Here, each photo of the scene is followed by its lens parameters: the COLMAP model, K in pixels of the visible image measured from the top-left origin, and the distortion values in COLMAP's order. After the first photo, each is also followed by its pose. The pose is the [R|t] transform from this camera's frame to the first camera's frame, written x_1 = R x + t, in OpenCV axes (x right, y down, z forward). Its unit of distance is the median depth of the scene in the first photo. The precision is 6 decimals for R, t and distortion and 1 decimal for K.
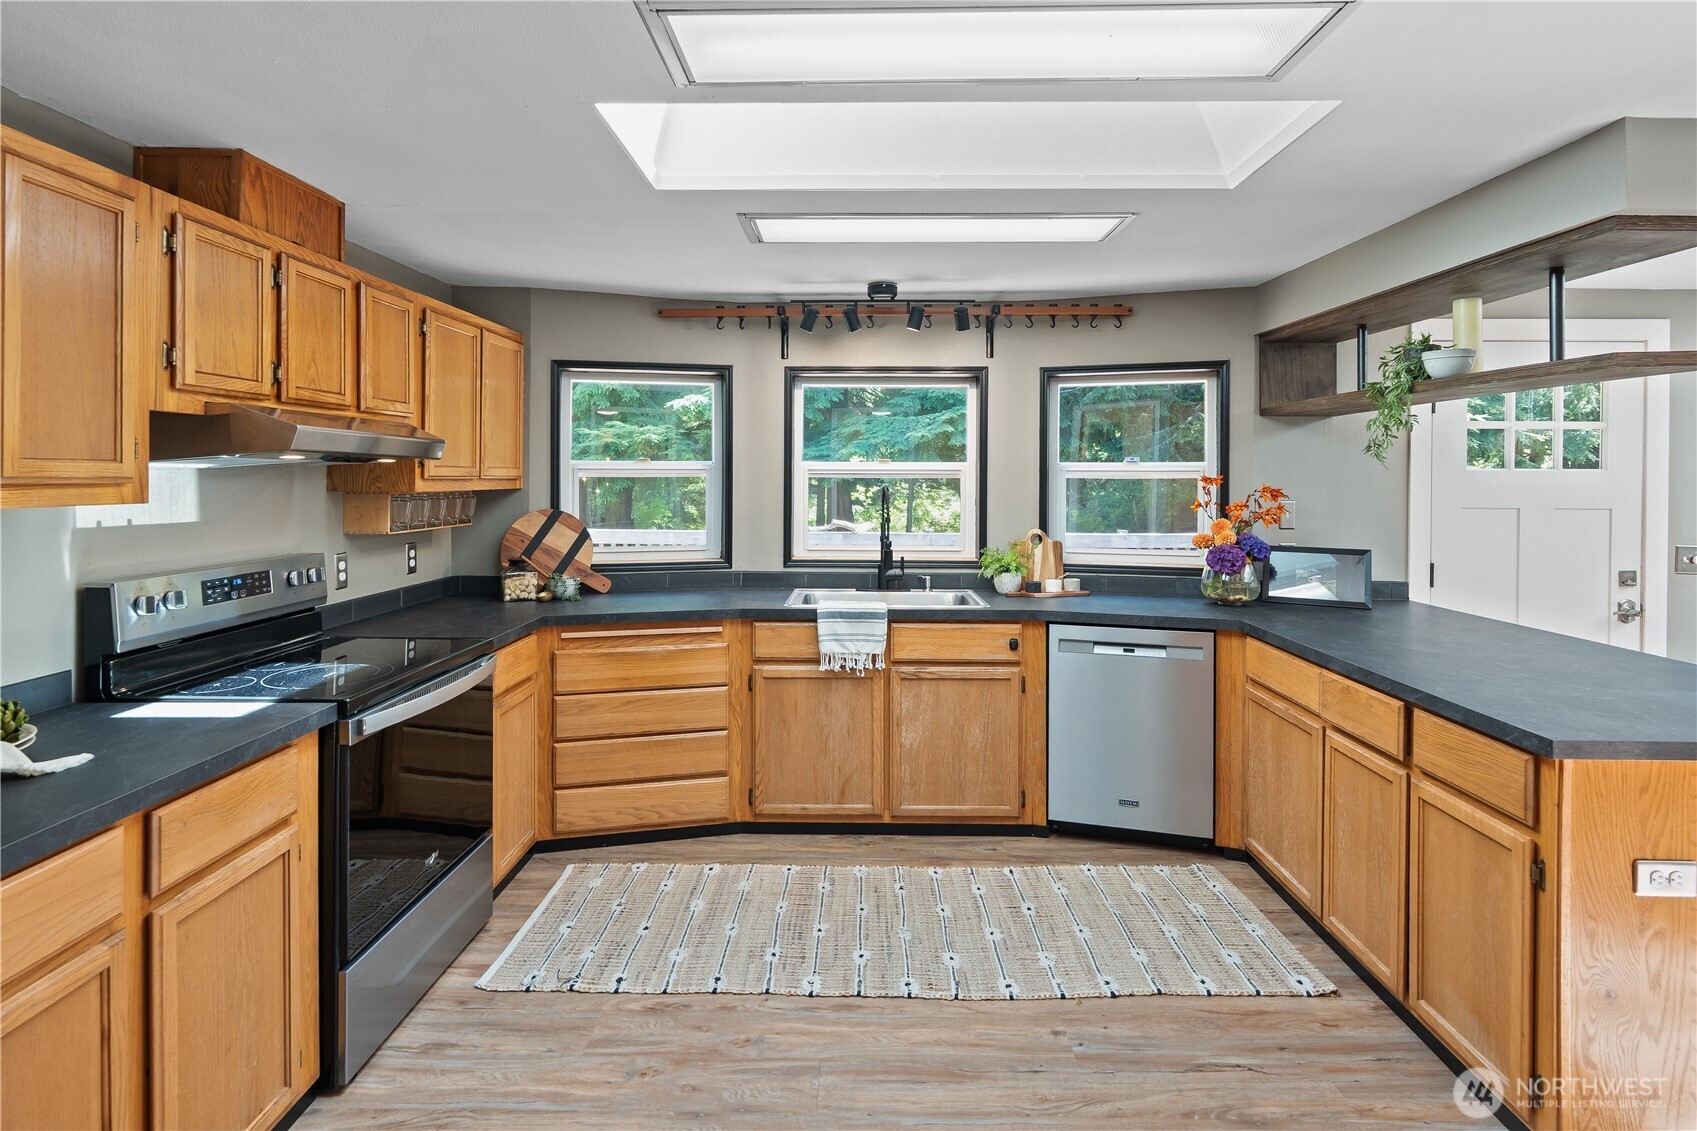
lens RADIAL K [[844.0, 0, 859.5], [0, 844.0, 480.0], [0, 0, 1]] dist [-0.002068, 0.000033]
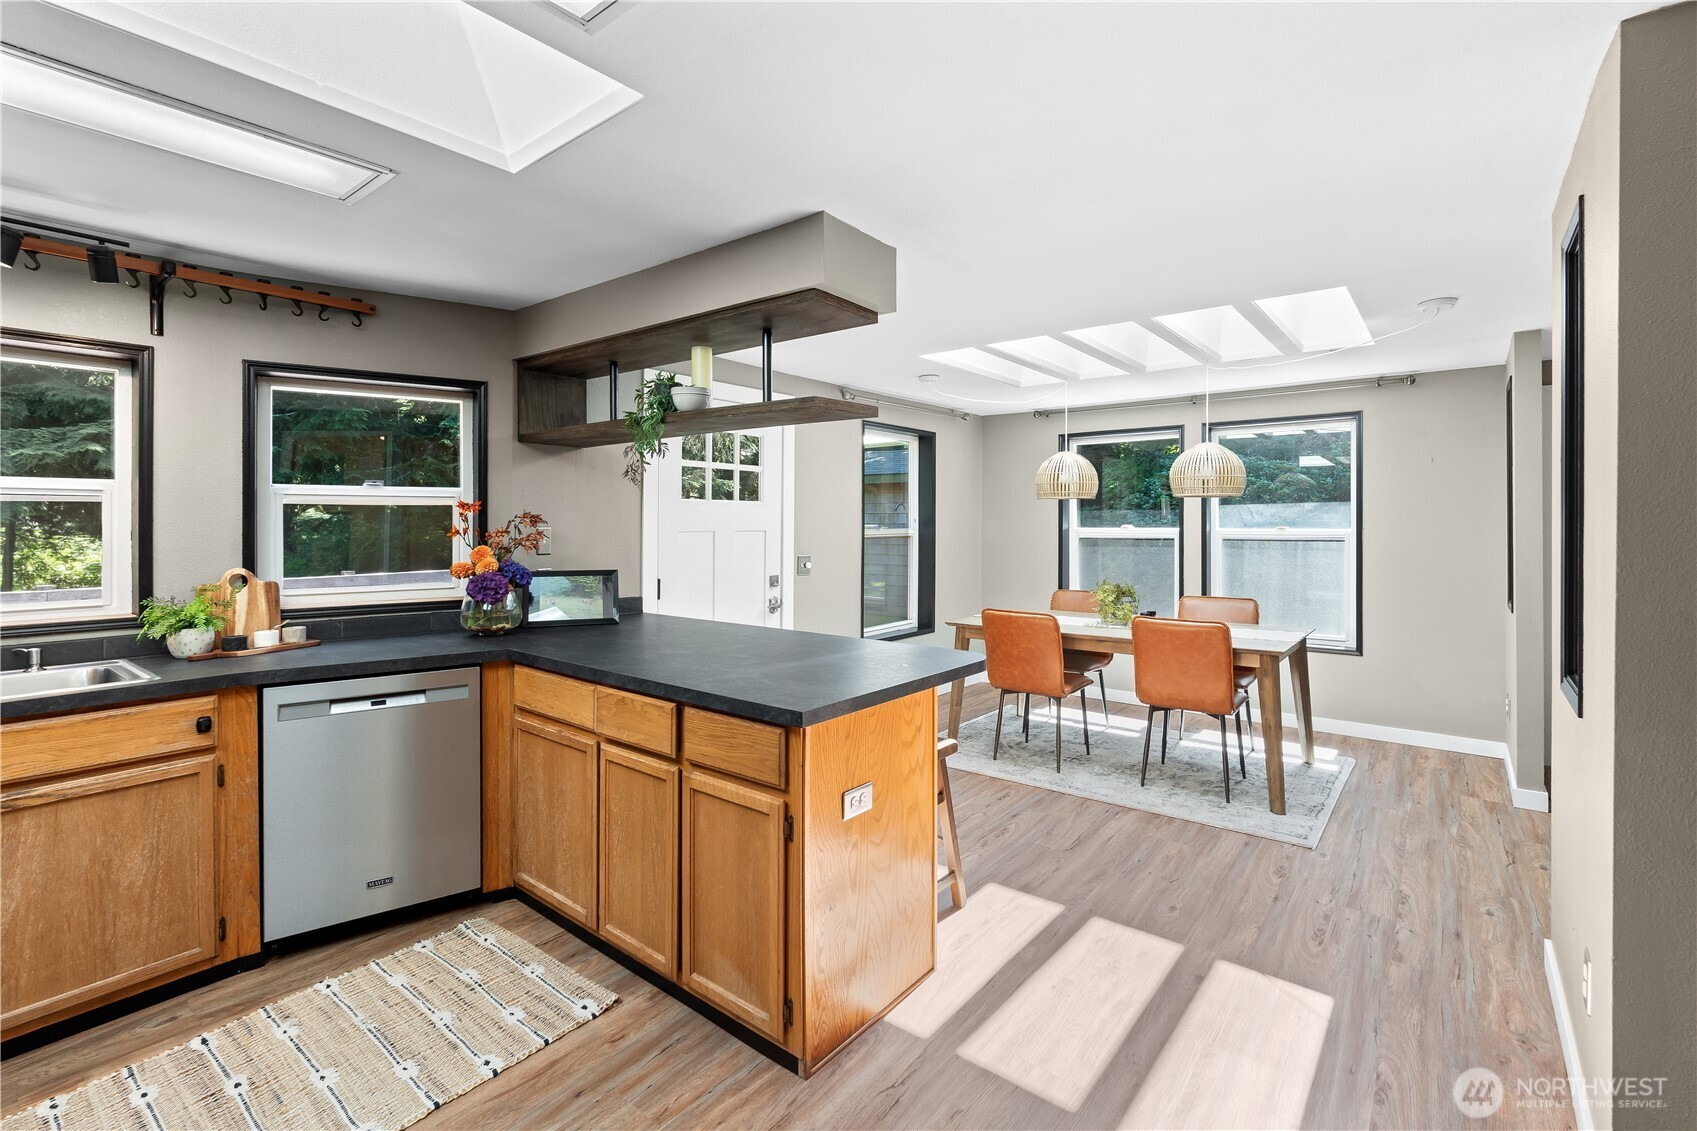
lens RADIAL K [[751.7, 0, 842.1], [0, 751.7, 521.6], [0, 0, 1]] dist [-0.005296, 0.000381]
pose [[0.624107, -0.004758, 0.781324, 0.025014], [0.008486, 0.999964, -0.000689, 0.027464], [-0.781293, 0.007060, 0.624125, 0.185313]]
